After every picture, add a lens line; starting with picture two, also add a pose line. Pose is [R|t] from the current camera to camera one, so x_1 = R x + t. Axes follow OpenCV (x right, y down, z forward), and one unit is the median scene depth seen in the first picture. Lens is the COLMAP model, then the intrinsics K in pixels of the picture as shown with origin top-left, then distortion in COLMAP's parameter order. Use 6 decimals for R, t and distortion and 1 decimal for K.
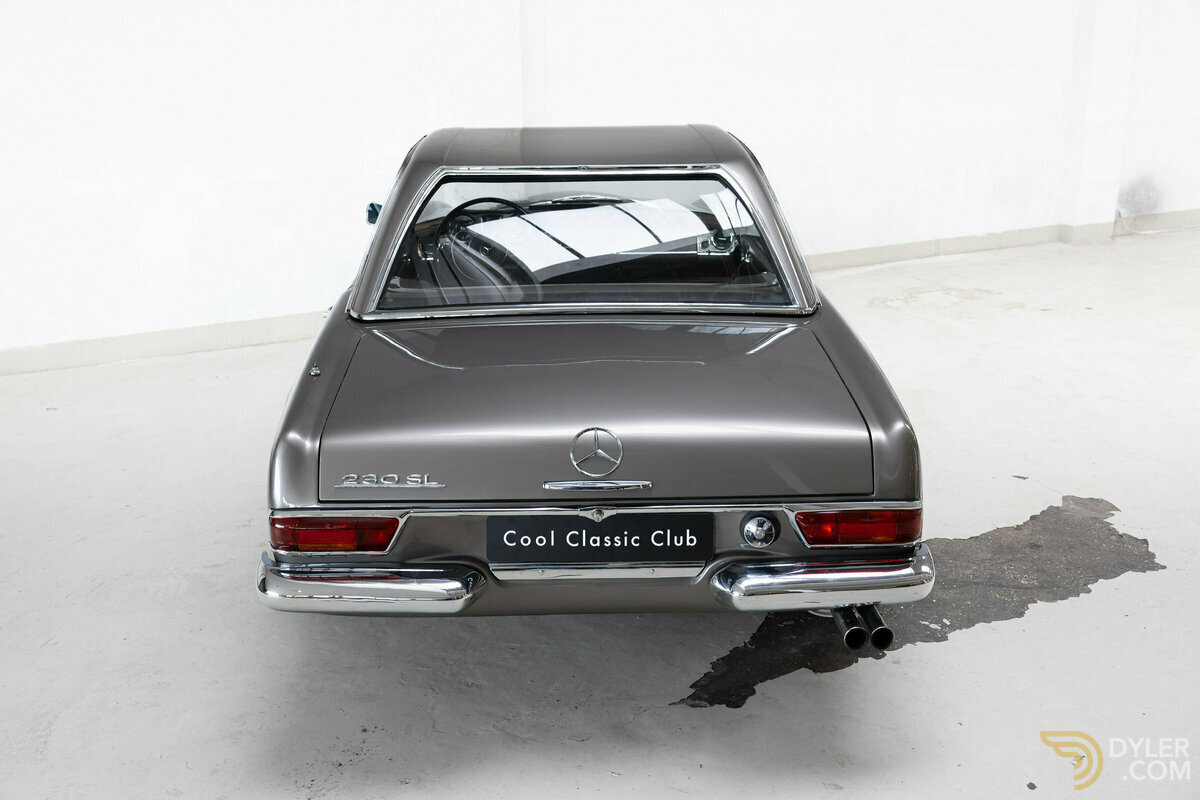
lens RADIAL K [[1254.3, 0, 605.0], [0, 1254.3, 374.0], [0, 0, 1]] dist [-0.012601, 0.015672]
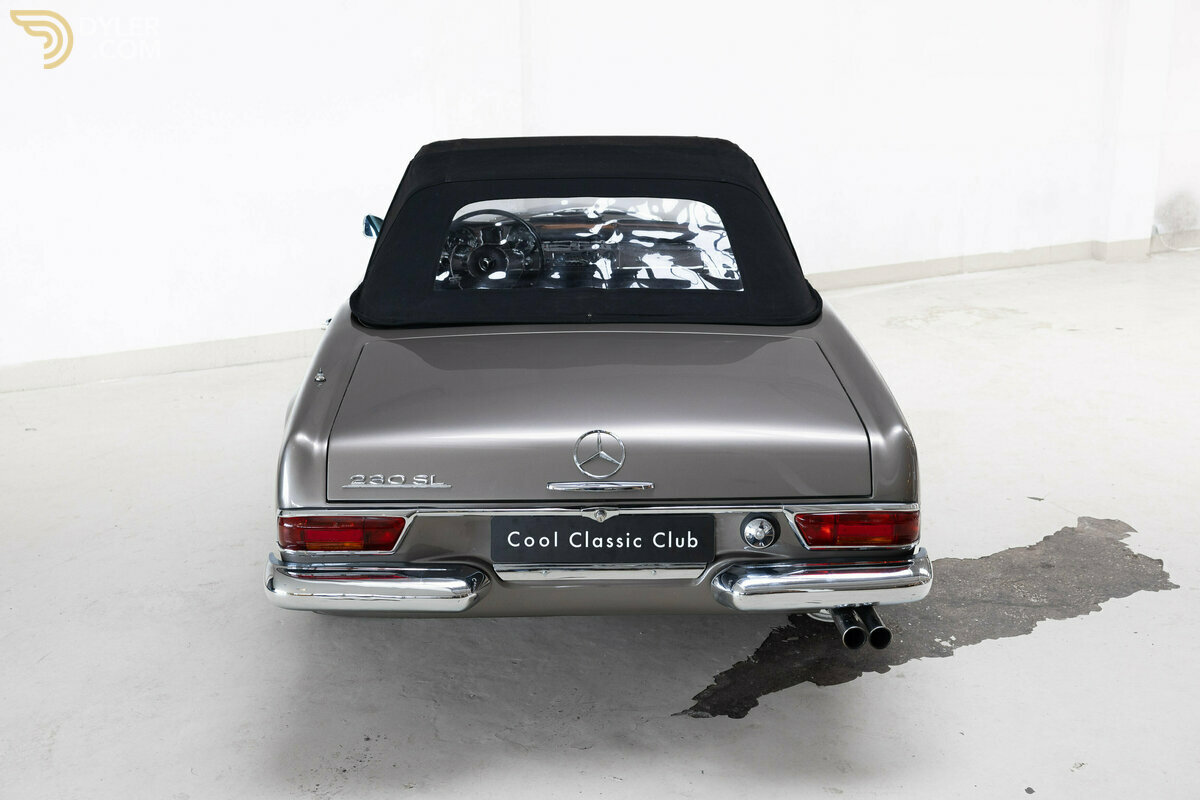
lens RADIAL K [[1378.3, 0, 600.0], [0, 1378.3, 400.0], [0, 0, 1]] dist [-0.002324, -0.017006]
pose [[0.999982, 0.002403, -0.005572, -0.000101], [-0.002438, 0.999977, -0.006262, 0.025003], [0.005557, 0.006276, 0.999965, -0.116438]]
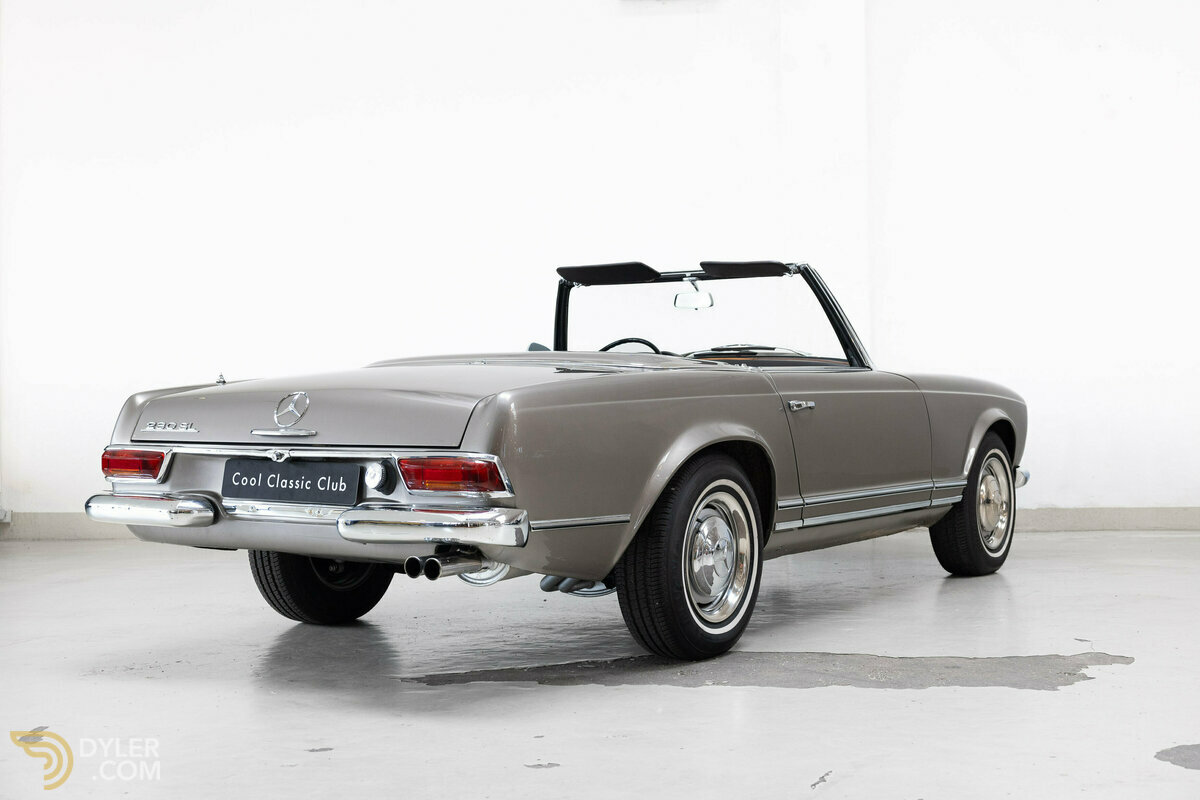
lens RADIAL K [[1645.3, 0, 600.0], [0, 1645.3, 400.0], [0, 0, 1]] dist [0.014265, -0.077357]
pose [[0.810267, 0.000986, -0.586060, 1.182205], [-0.151692, 0.966274, -0.208099, 0.341621], [0.566089, 0.257516, 0.783089, -0.104771]]
